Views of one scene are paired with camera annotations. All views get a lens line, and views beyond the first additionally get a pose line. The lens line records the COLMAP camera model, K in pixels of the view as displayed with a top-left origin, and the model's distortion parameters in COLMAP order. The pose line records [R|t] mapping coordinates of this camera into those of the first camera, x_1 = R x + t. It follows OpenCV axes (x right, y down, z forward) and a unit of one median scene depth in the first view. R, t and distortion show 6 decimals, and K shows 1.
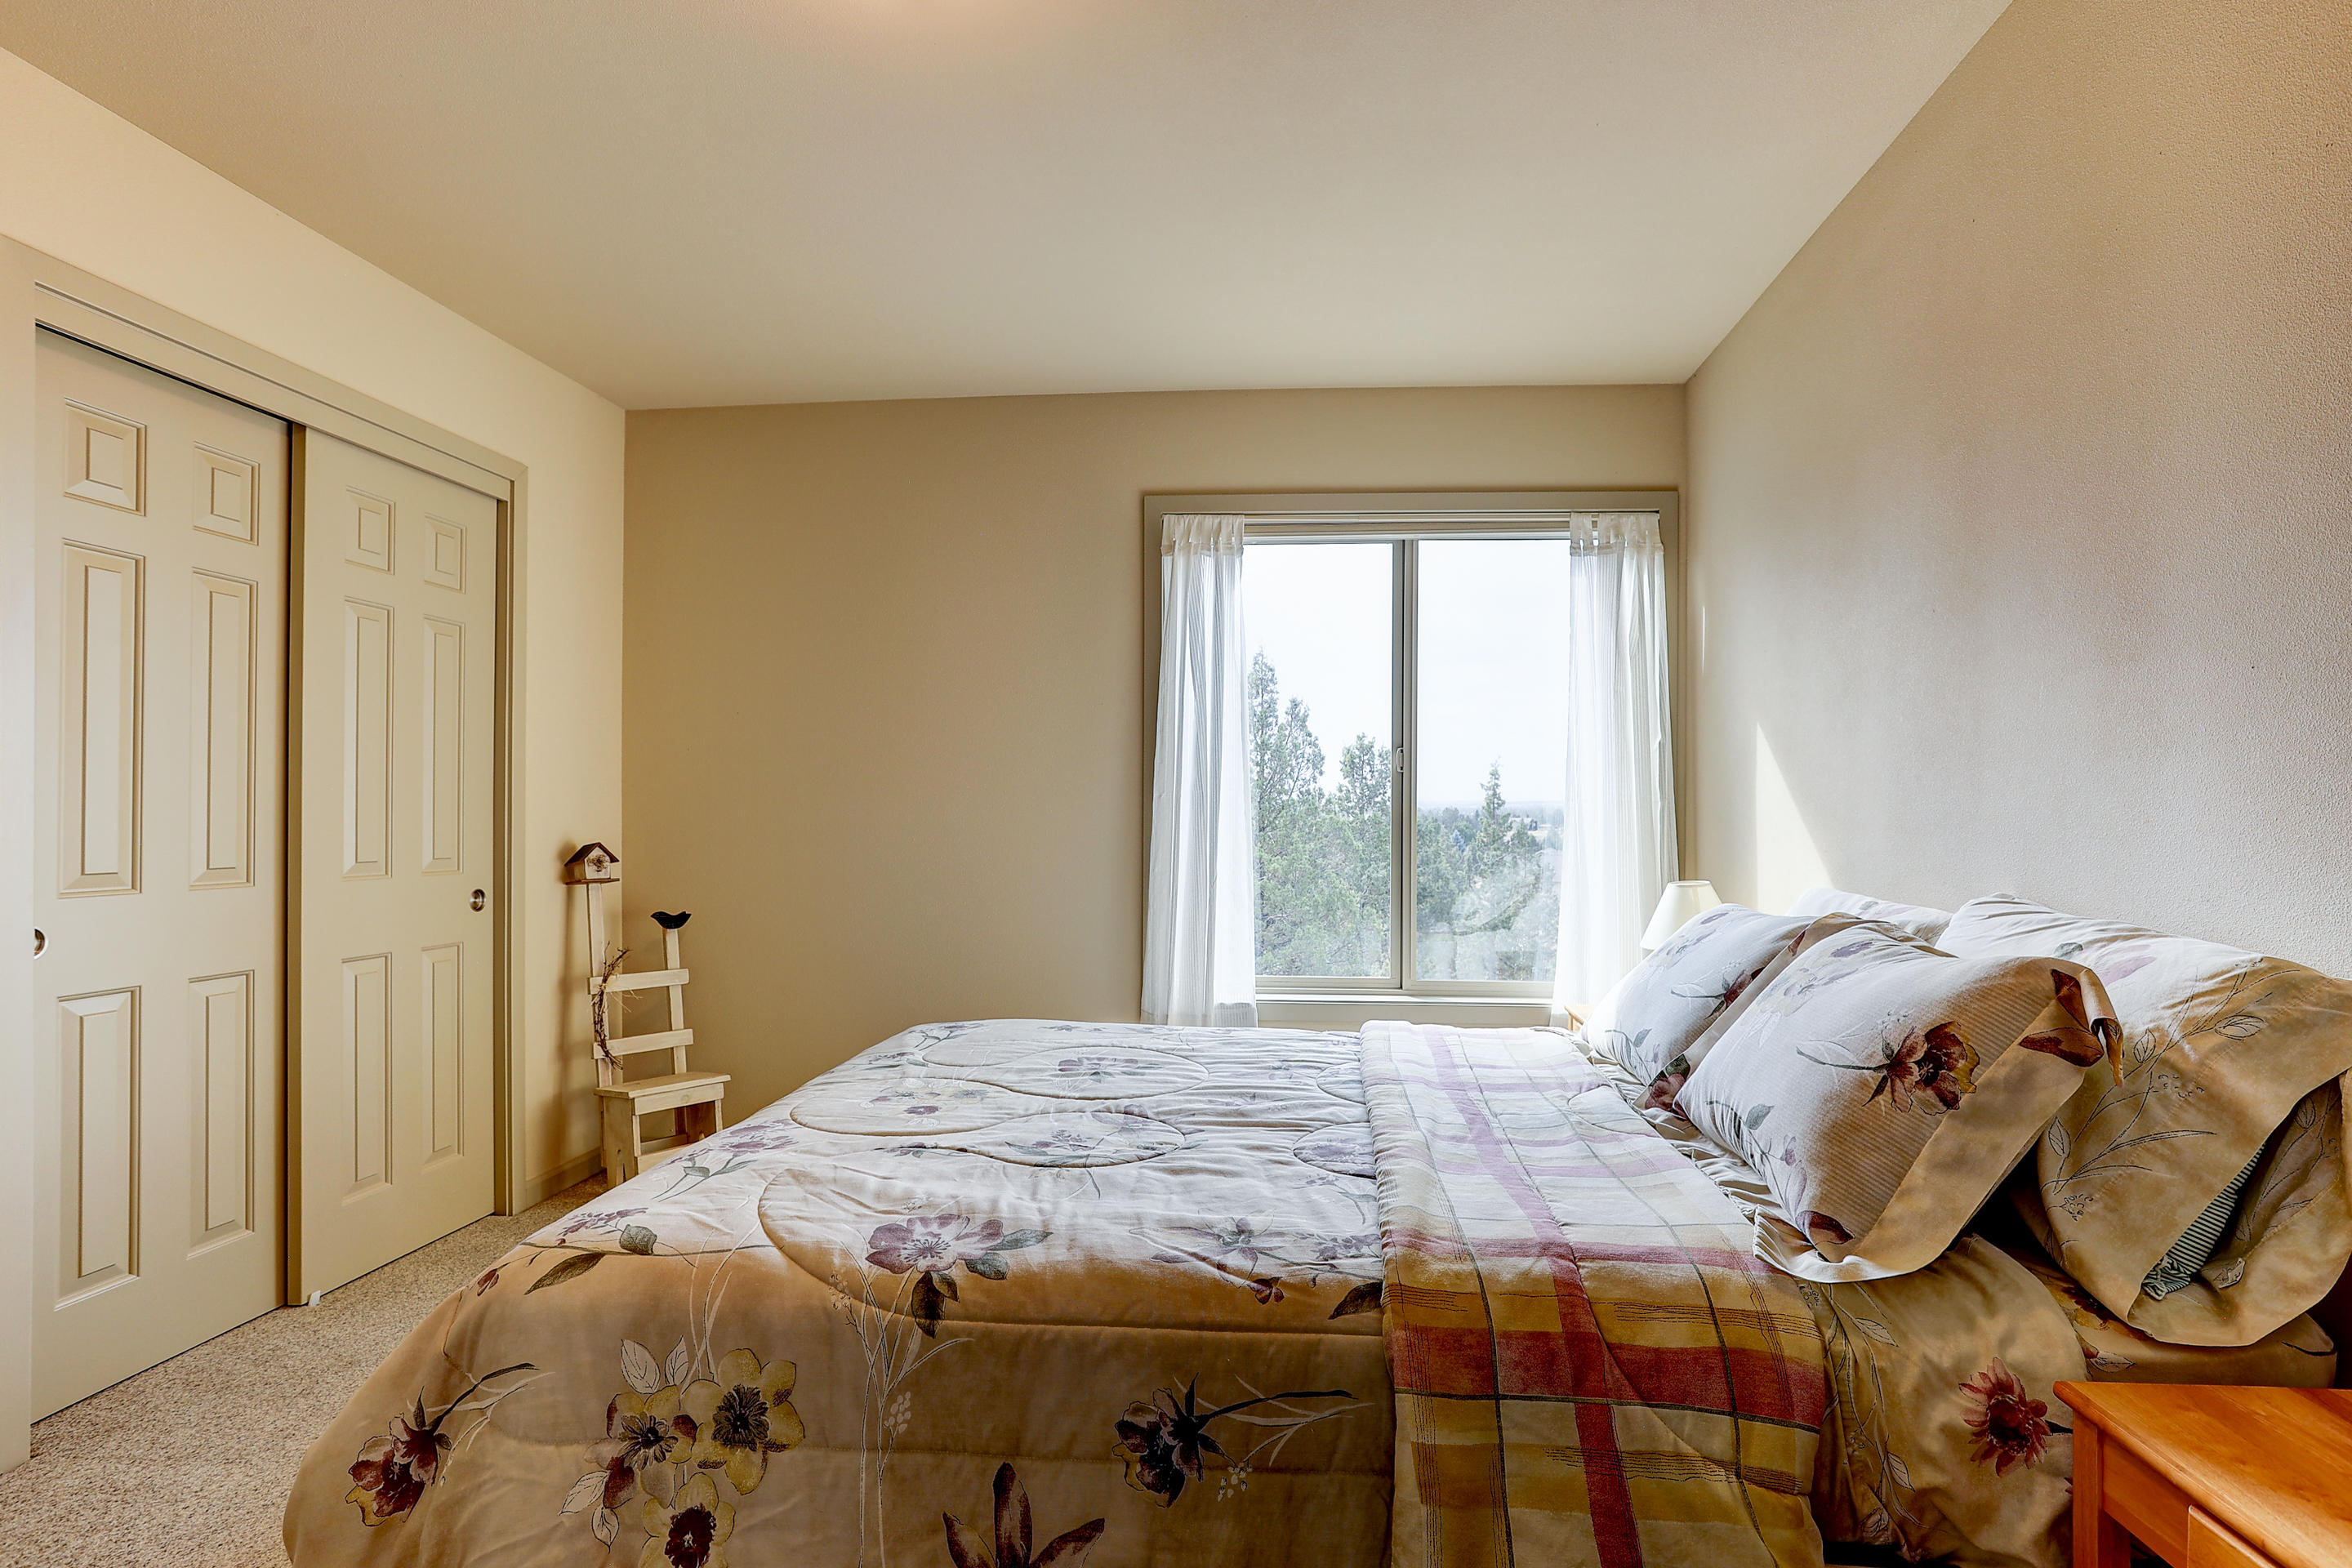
lens RADIAL K [[1159.8, 0, 1221.1], [0, 1159.8, 817.4], [0, 0, 1]] dist [-0.058227, 0.037817]
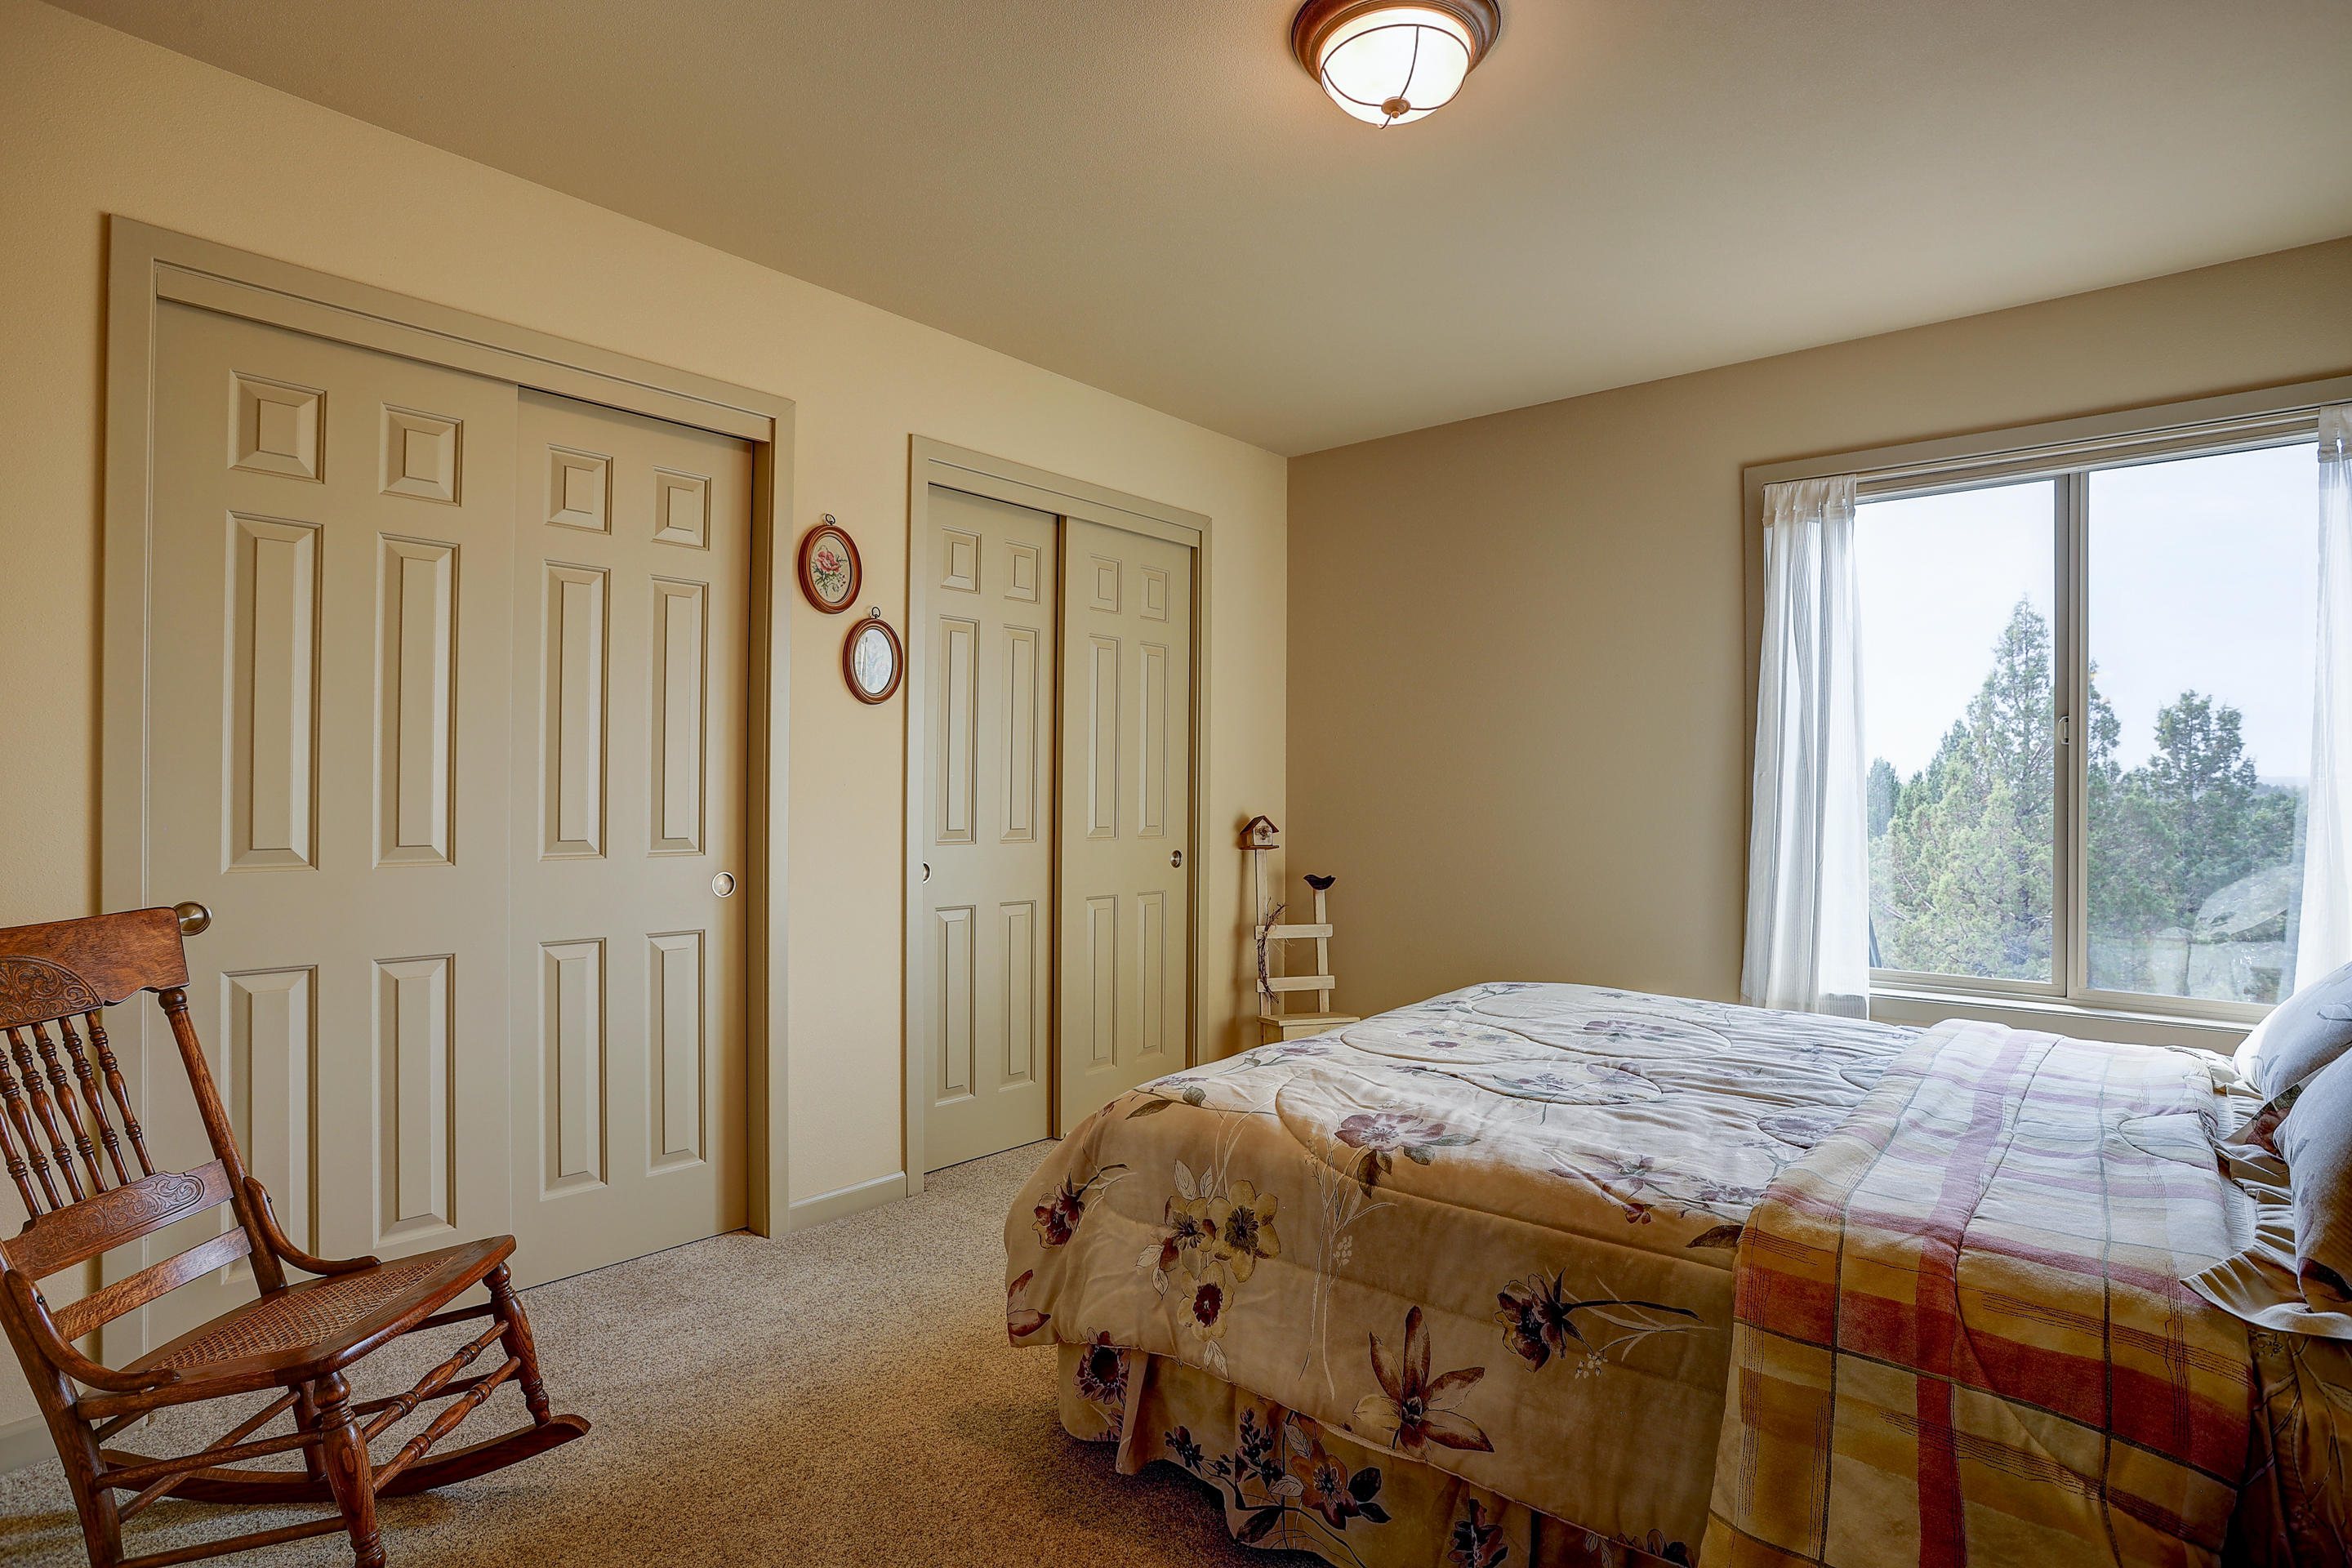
lens RADIAL K [[1175.3, 0, 1187.6], [0, 1175.3, 790.3], [0, 0, 1]] dist [-0.071149, 0.030411]
pose [[0.809325, -0.000387, -0.587361, 0.342436], [-0.003039, 0.999984, -0.004847, 0.002068], [0.587353, 0.005707, 0.809310, -0.178556]]
